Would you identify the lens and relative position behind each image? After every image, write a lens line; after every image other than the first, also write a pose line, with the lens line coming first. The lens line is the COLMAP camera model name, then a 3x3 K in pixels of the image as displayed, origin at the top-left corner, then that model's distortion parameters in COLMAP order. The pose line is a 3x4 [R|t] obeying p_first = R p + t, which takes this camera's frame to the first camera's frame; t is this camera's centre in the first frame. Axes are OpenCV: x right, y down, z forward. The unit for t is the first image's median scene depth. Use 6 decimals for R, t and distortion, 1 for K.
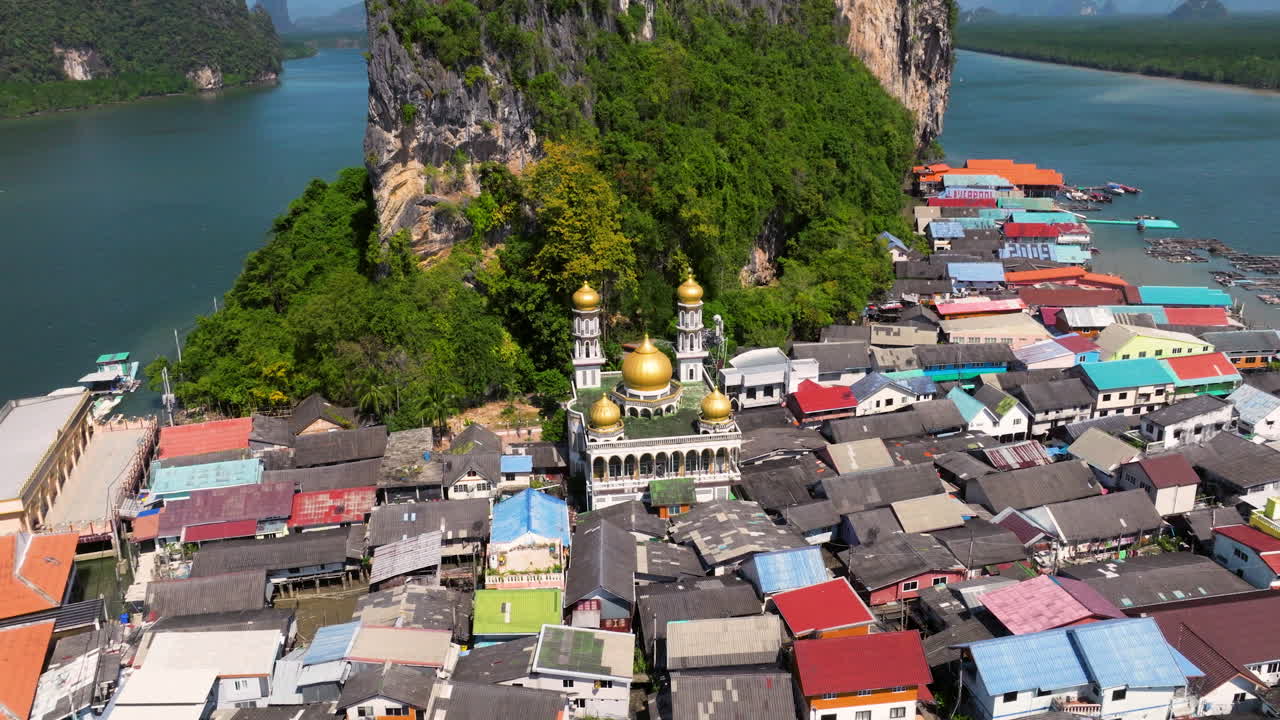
lens RADIAL K [[1033.8, 0, 645.7], [0, 1033.8, 358.2], [0, 0, 1]] dist [0.015745, 0.007958]
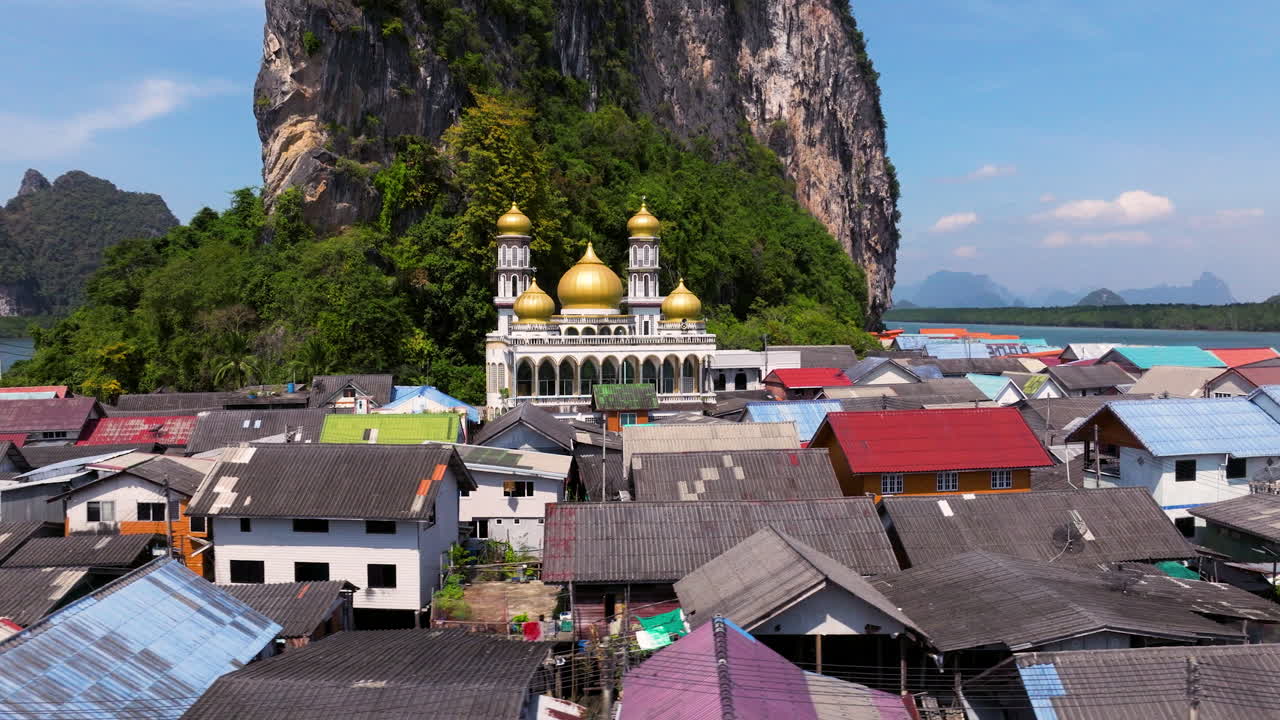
lens RADIAL K [[1033.8, 0, 645.7], [0, 1033.8, 358.2], [0, 0, 1]] dist [0.015745, 0.007958]
pose [[0.998368, 0.005266, 0.056872, -0.001085], [0.010490, 0.961896, -0.273214, 0.242279], [-0.056143, 0.273365, 0.960271, 0.234733]]
